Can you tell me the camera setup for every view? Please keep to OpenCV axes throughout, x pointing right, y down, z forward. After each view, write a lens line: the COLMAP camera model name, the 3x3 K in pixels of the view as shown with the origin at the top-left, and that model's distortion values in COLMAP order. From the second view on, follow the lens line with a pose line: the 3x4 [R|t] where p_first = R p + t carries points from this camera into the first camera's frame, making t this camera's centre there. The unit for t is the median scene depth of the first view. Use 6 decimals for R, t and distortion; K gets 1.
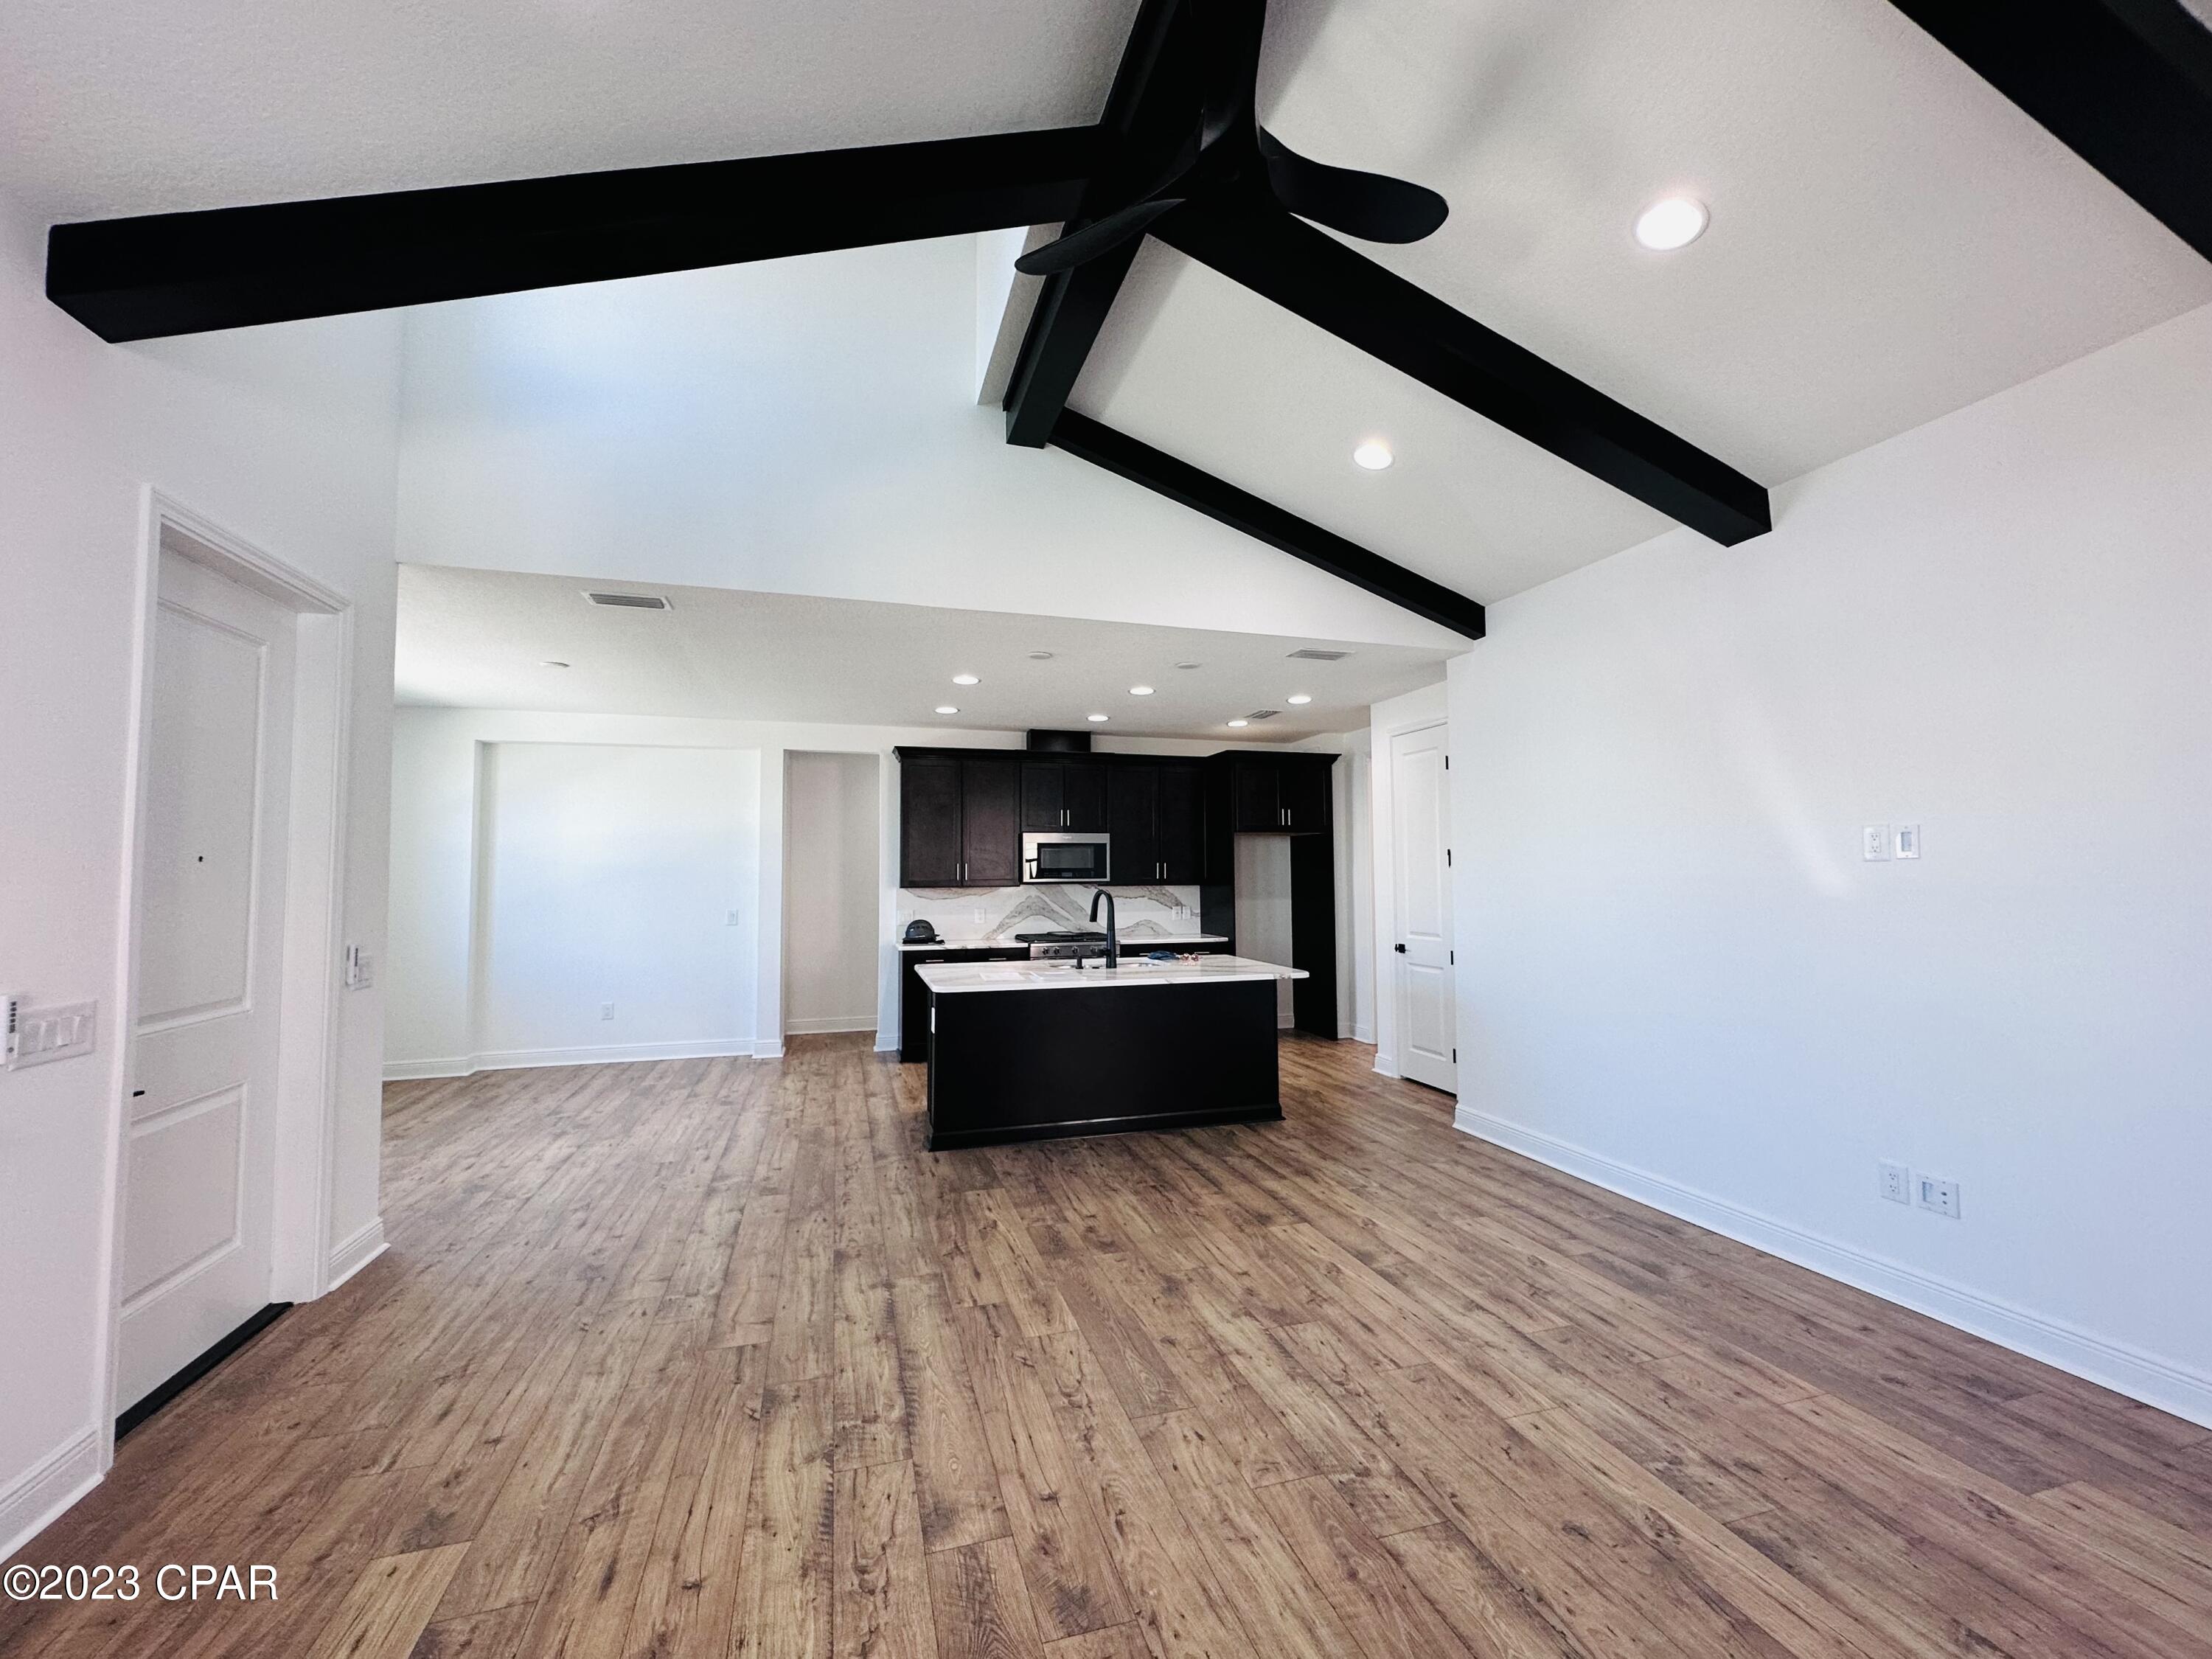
lens RADIAL K [[893.5, 0, 1106.0], [0, 893.5, 829.5], [0, 0, 1]] dist [-0.005951, 0.000158]
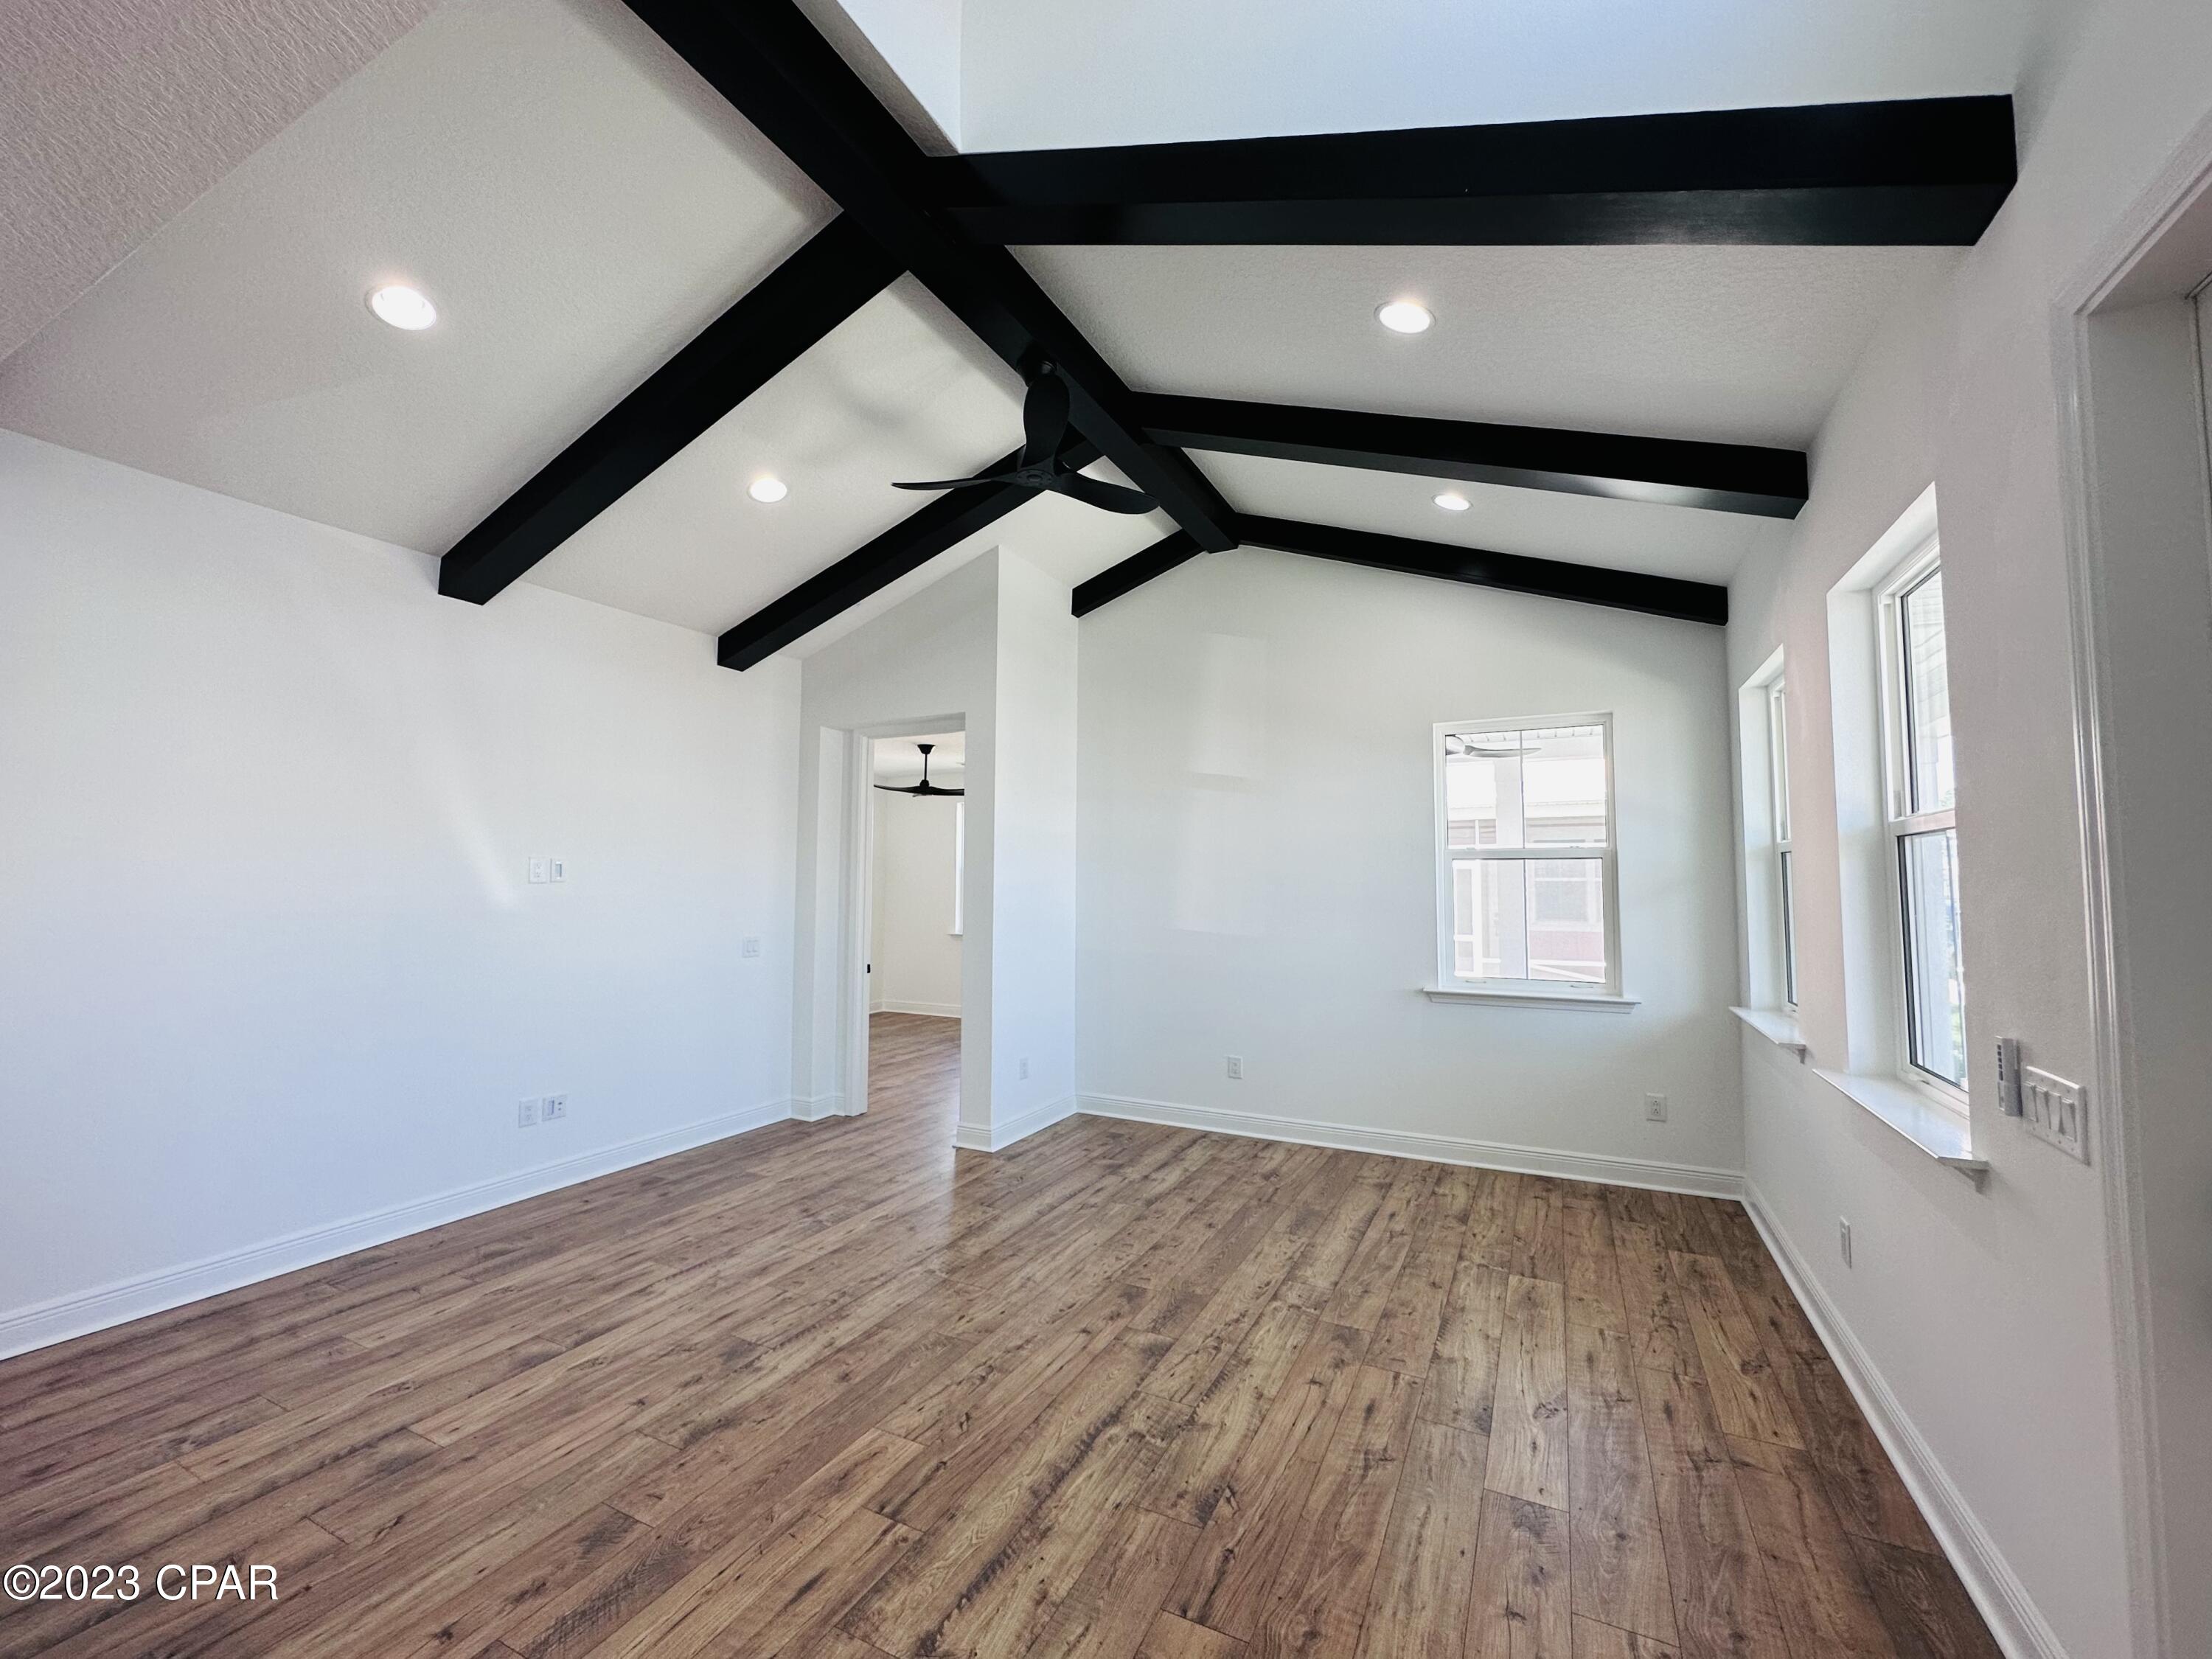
lens RADIAL K [[893.5, 0, 1106.0], [0, 893.5, 829.5], [0, 0, 1]] dist [-0.005951, 0.000158]
pose [[-0.726468, 0.044072, 0.685786, -0.867408], [-0.034961, 0.994279, -0.100931, 0.073924], [-0.686311, -0.097299, -0.720771, 1.640971]]
